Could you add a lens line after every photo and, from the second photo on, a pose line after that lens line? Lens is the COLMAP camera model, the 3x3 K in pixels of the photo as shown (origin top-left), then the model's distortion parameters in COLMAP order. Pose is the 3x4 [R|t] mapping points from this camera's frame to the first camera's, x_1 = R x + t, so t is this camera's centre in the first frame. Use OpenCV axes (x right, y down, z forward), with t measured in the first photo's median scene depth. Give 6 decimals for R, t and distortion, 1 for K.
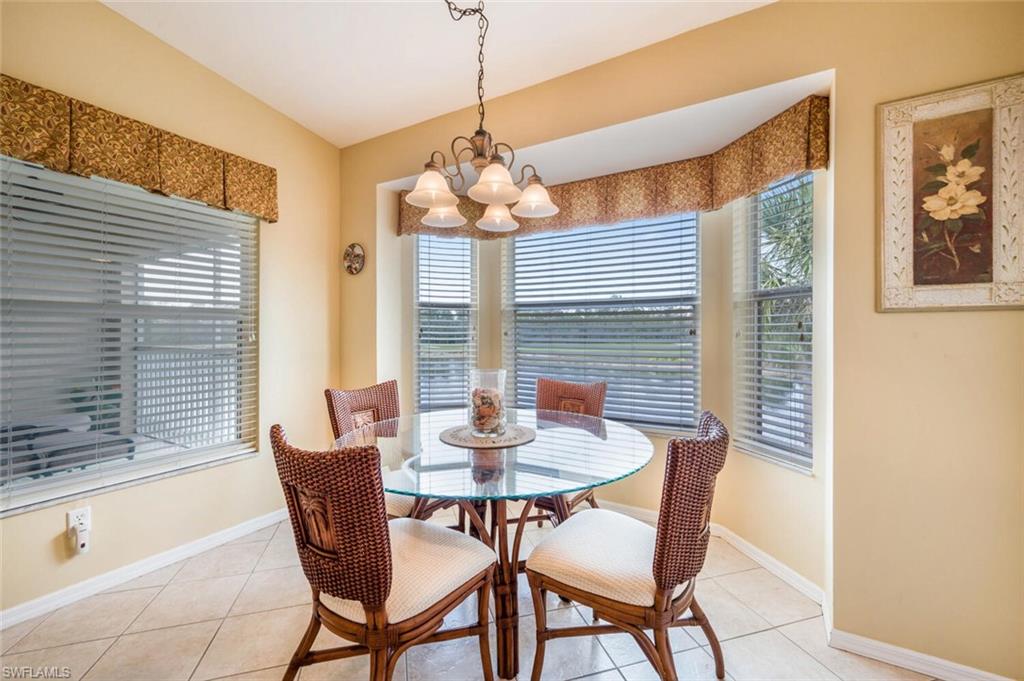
lens RADIAL K [[422.8, 0, 512.8], [0, 422.8, 336.0], [0, 0, 1]] dist [-0.000207, 0.000328]
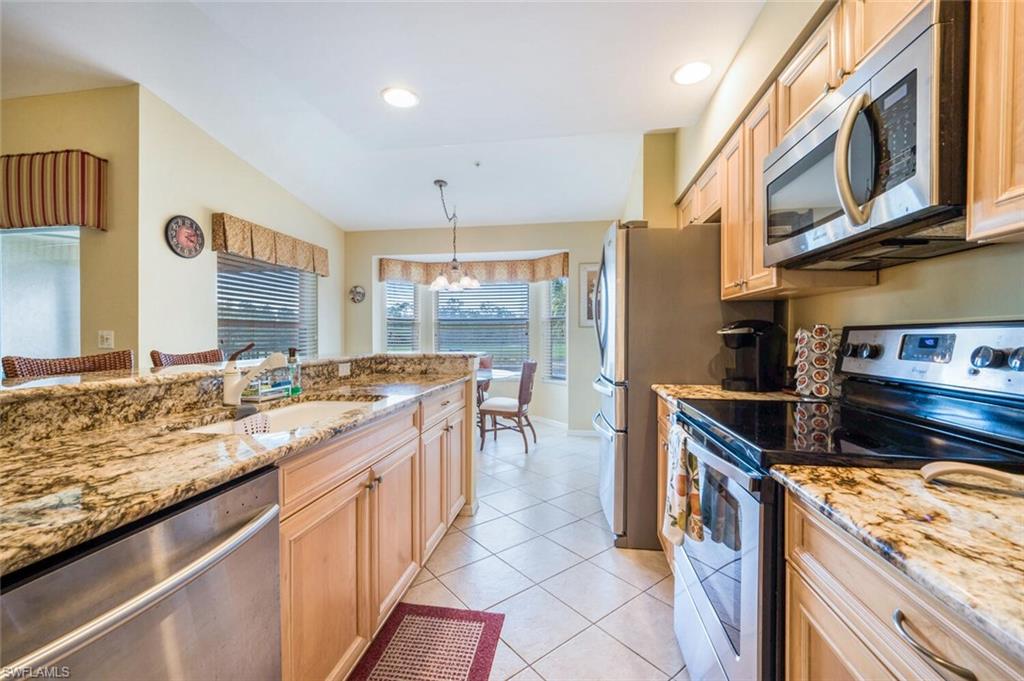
lens RADIAL K [[422.8, 0, 500.7], [0, 422.8, 343.0], [0, 0, 1]] dist [-0.000207, 0.000328]
pose [[0.940028, -0.007829, 0.341008, -0.726370], [0.005675, 0.999957, 0.007311, 0.034384], [-0.341051, -0.004938, 0.940032, -1.645266]]
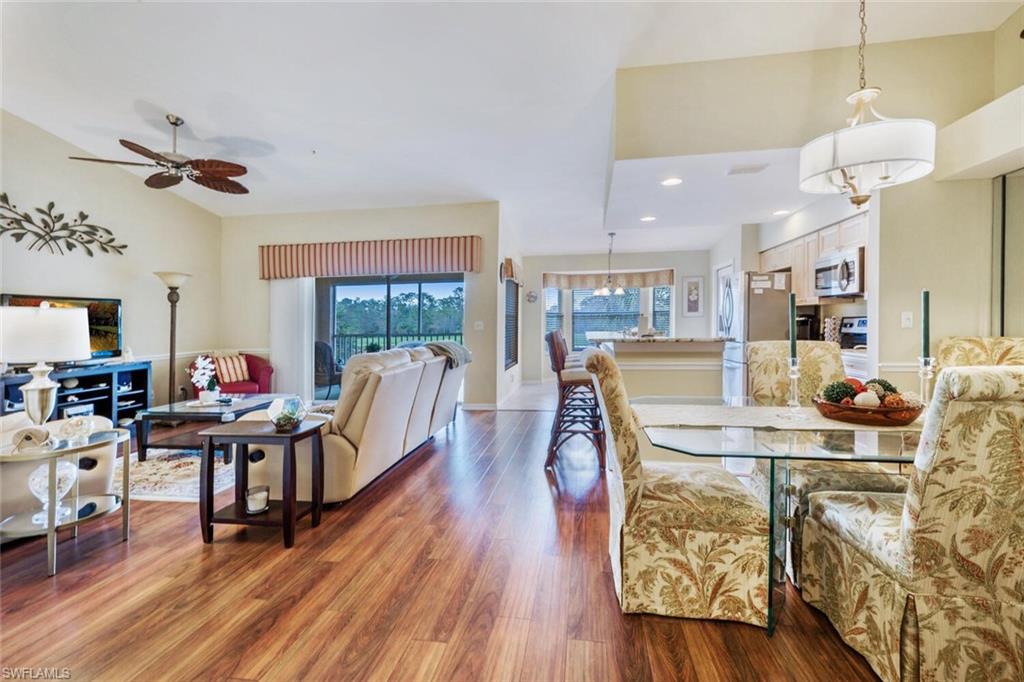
lens RADIAL K [[422.8, 0, 507.2], [0, 422.8, 338.9], [0, 0, 1]] dist [-0.000207, 0.000328]
pose [[0.944305, -0.024716, 0.328143, -2.561550], [0.017499, 0.999536, 0.024929, 0.042945], [-0.328607, -0.017798, 0.944299, -2.845852]]
